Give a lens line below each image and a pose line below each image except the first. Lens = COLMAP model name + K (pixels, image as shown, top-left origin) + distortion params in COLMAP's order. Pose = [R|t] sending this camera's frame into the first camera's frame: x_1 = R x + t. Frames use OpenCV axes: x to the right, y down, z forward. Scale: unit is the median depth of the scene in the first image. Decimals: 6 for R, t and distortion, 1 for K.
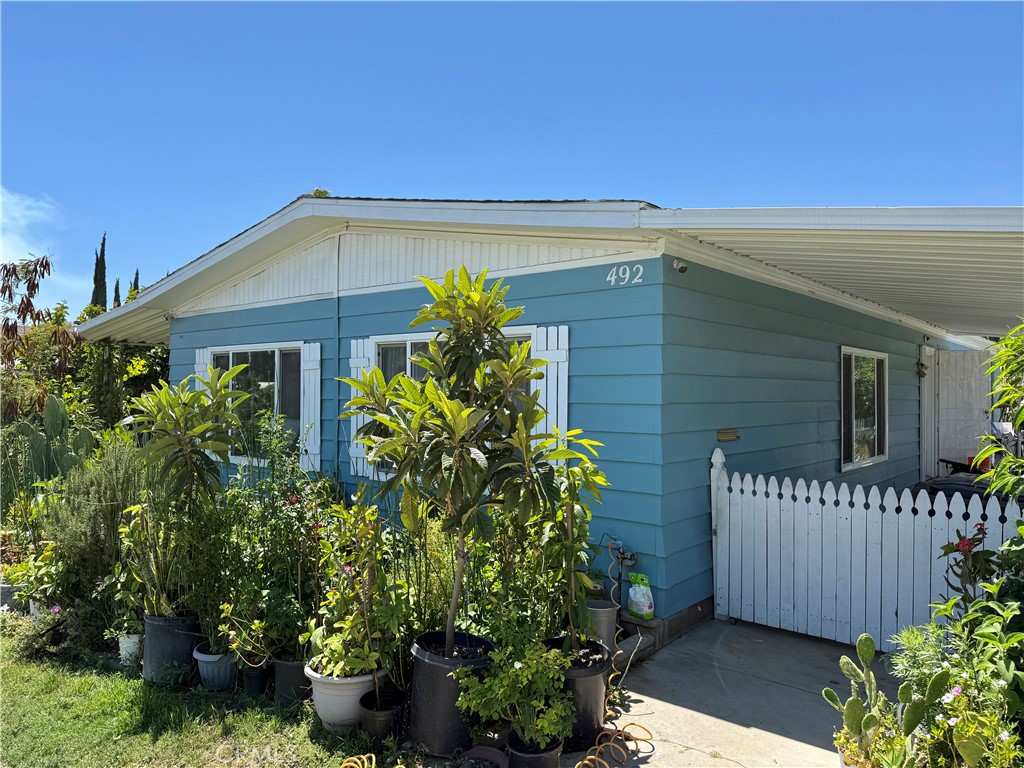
lens RADIAL K [[718.3, 0, 512.0], [0, 718.3, 384.0], [0, 0, 1]] dist [0.095178, -0.169095]
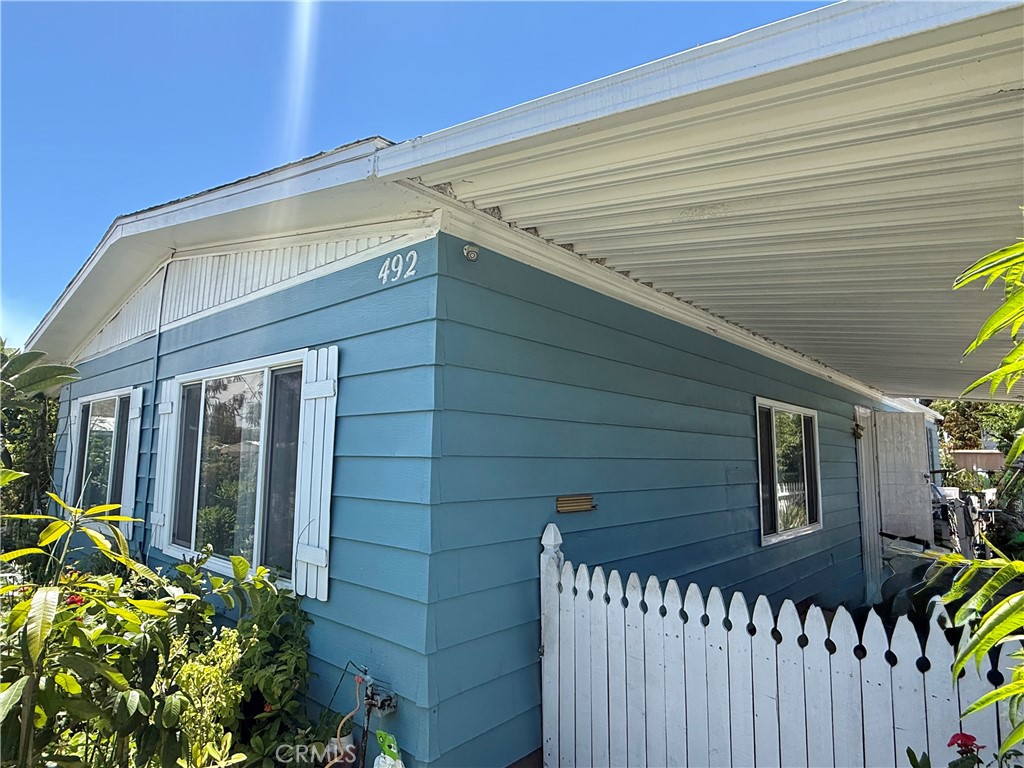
lens RADIAL K [[591.0, 0, 512.0], [0, 591.0, 384.0], [0, 0, 1]] dist [0.003445, 0.000359]
pose [[0.999648, 0.007615, -0.025396, 0.260314], [-0.010332, 0.994026, -0.108649, 0.017676], [0.024417, 0.108873, 0.993756, 0.420962]]
